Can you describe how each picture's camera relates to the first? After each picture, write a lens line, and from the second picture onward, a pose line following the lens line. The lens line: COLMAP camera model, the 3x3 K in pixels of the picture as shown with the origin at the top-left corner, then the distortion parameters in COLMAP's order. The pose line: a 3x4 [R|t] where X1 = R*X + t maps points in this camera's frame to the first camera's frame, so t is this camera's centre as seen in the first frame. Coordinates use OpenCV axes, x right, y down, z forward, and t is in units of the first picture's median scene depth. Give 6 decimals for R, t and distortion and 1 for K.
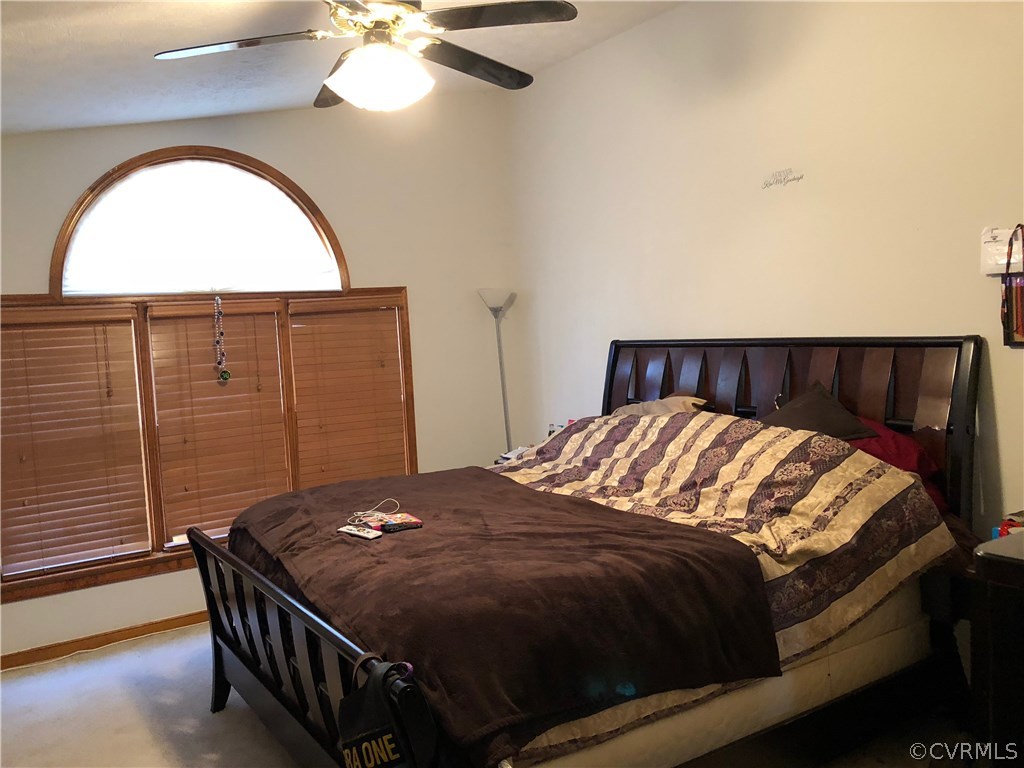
lens RADIAL K [[851.4, 0, 512.0], [0, 851.4, 384.0], [0, 0, 1]] dist [-0.000607, 0.001480]
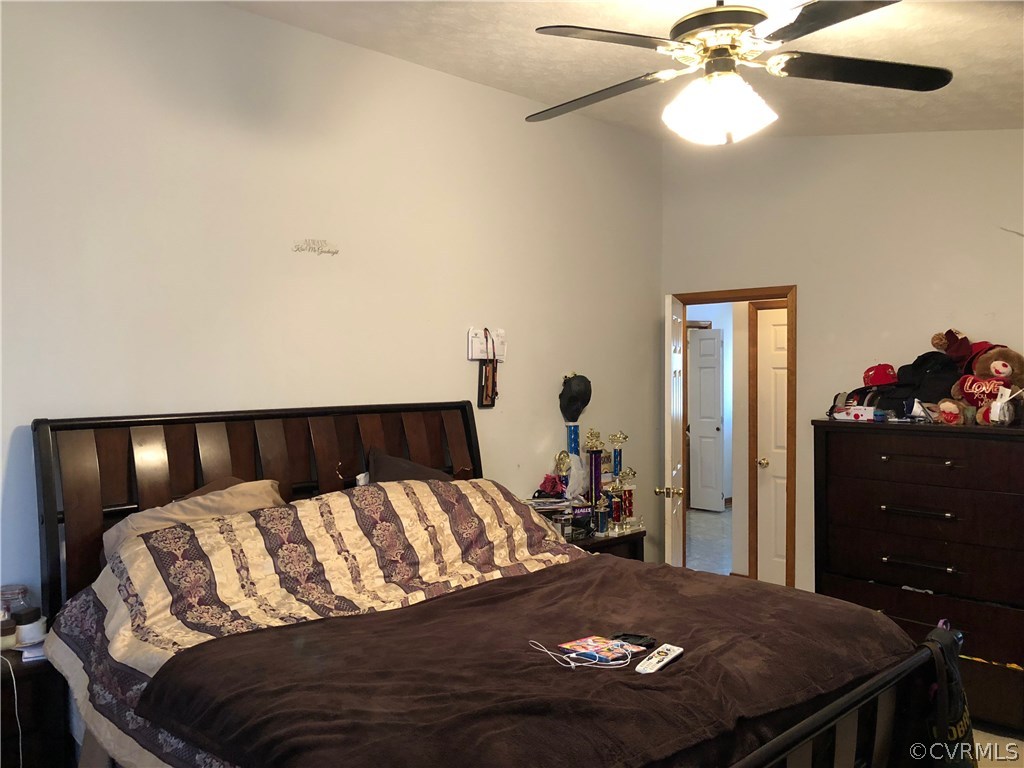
lens RADIAL K [[851.4, 0, 512.0], [0, 851.4, 384.0], [0, 0, 1]] dist [-0.000607, 0.001480]
pose [[-0.143301, 0.036676, 0.988999, -0.687170], [0.094510, 0.995253, -0.023214, -0.036602], [-0.985156, 0.090144, -0.146087, 0.919134]]
